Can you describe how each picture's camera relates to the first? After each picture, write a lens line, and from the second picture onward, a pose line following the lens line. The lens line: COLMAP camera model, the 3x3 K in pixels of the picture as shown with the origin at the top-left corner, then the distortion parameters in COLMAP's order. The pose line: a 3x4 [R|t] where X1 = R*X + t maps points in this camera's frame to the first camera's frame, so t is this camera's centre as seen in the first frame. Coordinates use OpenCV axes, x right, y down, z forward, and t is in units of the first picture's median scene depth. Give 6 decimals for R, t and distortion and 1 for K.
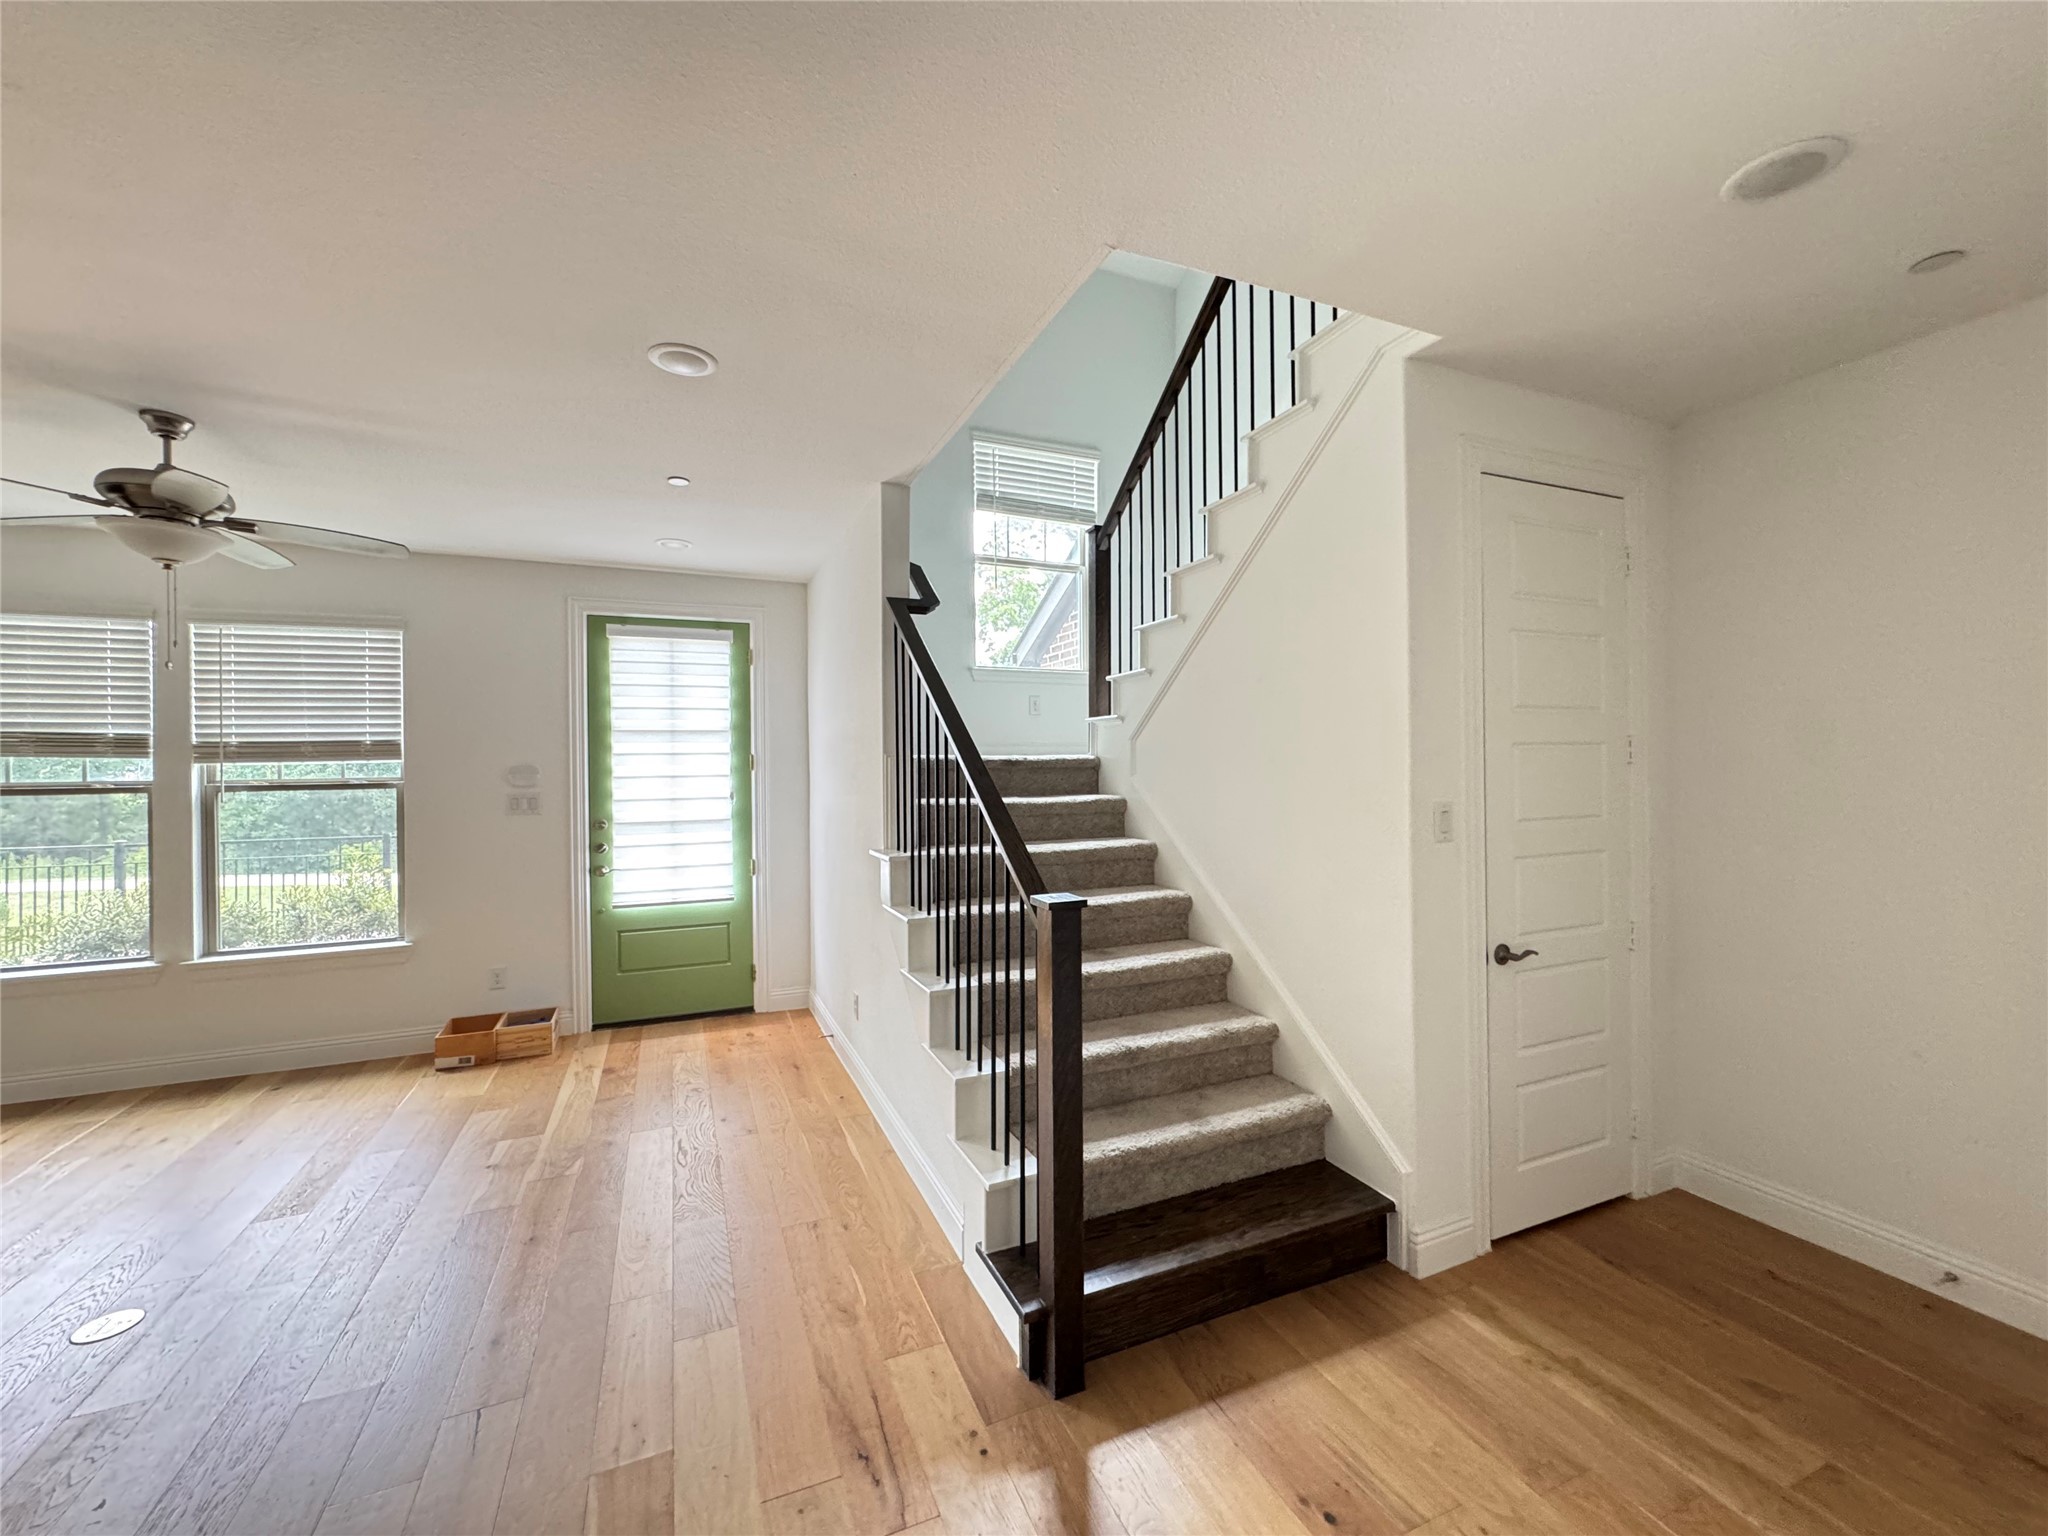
lens RADIAL K [[818.8, 0, 1032.3], [0, 818.8, 778.6], [0, 0, 1]] dist [-0.003767, 0.001500]
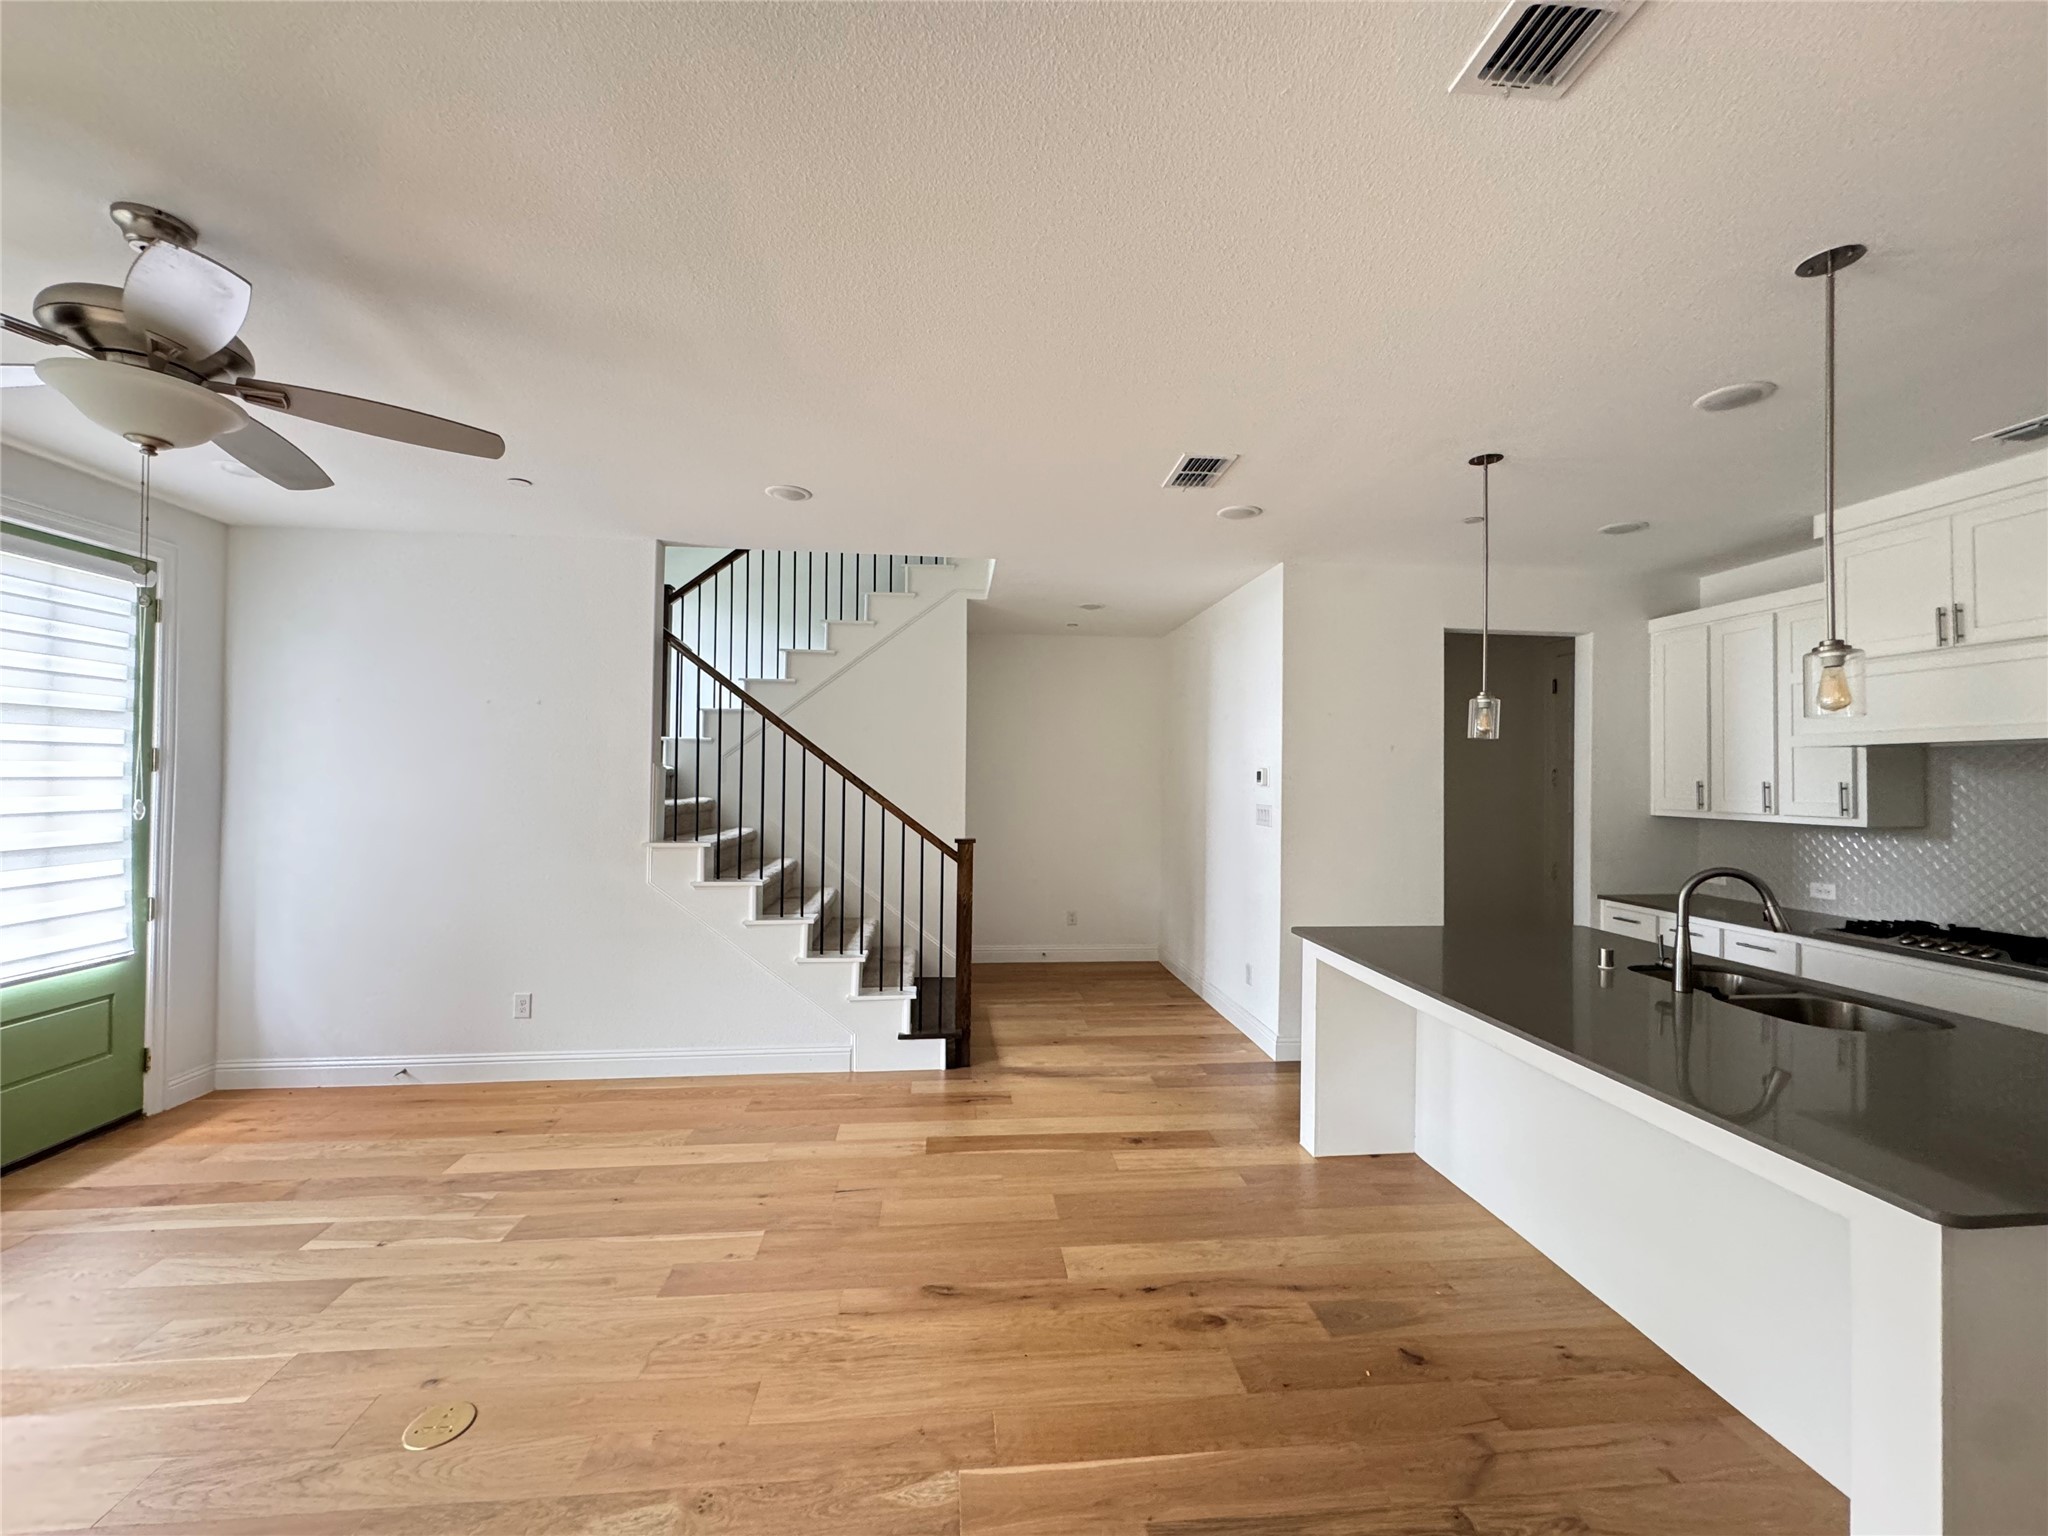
lens RADIAL K [[818.8, 0, 1021.2], [0, 818.8, 766.8], [0, 0, 1]] dist [-0.003767, 0.001500]
pose [[0.314997, 0.022146, 0.948834, -0.845886], [-0.001841, 0.999740, -0.022723, 0.001201], [-0.949091, 0.005411, 0.314956, 0.072672]]
